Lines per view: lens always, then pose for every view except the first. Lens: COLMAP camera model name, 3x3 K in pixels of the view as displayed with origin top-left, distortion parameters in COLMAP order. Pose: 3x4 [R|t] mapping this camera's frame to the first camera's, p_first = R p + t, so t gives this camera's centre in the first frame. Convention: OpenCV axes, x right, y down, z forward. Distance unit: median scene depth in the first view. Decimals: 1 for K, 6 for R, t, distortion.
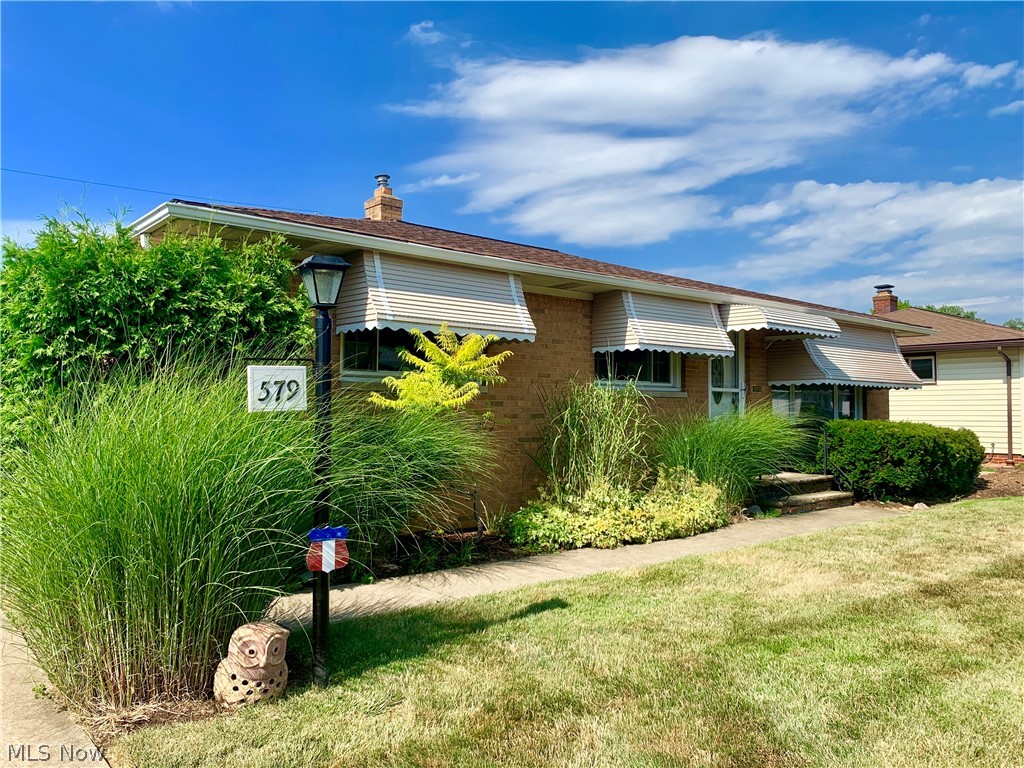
lens RADIAL K [[788.4, 0, 512.0], [0, 788.4, 384.0], [0, 0, 1]] dist [0.006013, -0.006386]
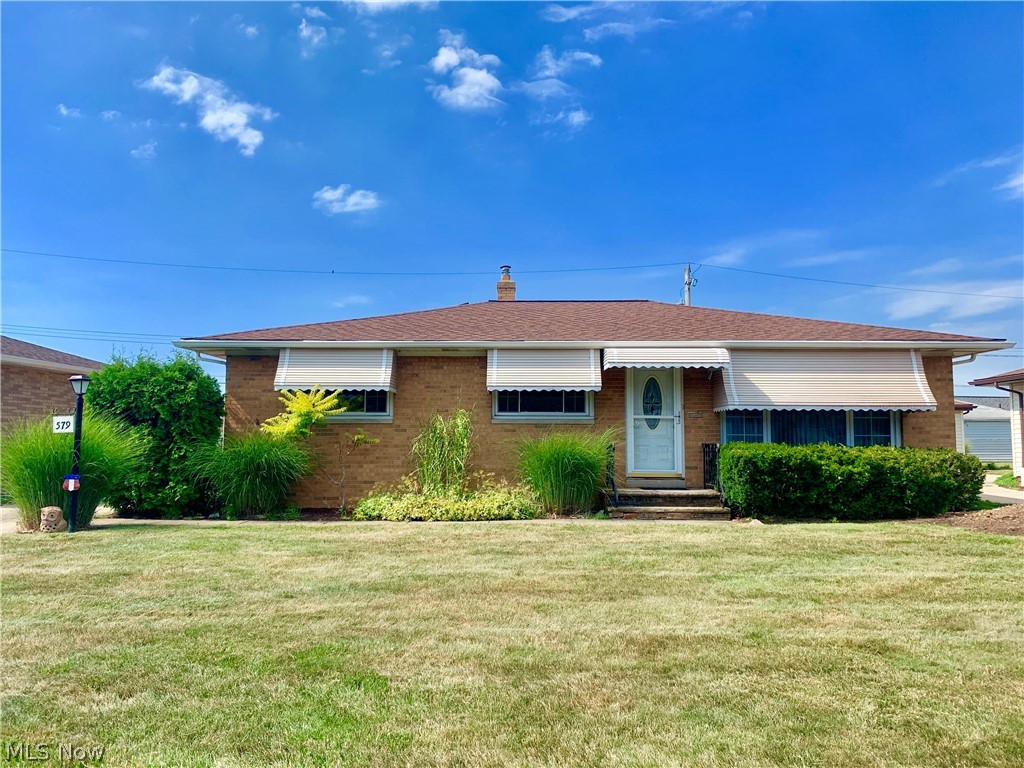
lens RADIAL K [[788.4, 0, 512.0], [0, 788.4, 384.0], [0, 0, 1]] dist [0.006013, -0.006386]
pose [[0.777017, -0.045945, -0.627800, 1.304529], [0.020881, 0.998665, -0.047242, 0.013550], [0.629133, 0.023599, 0.776939, -0.085758]]
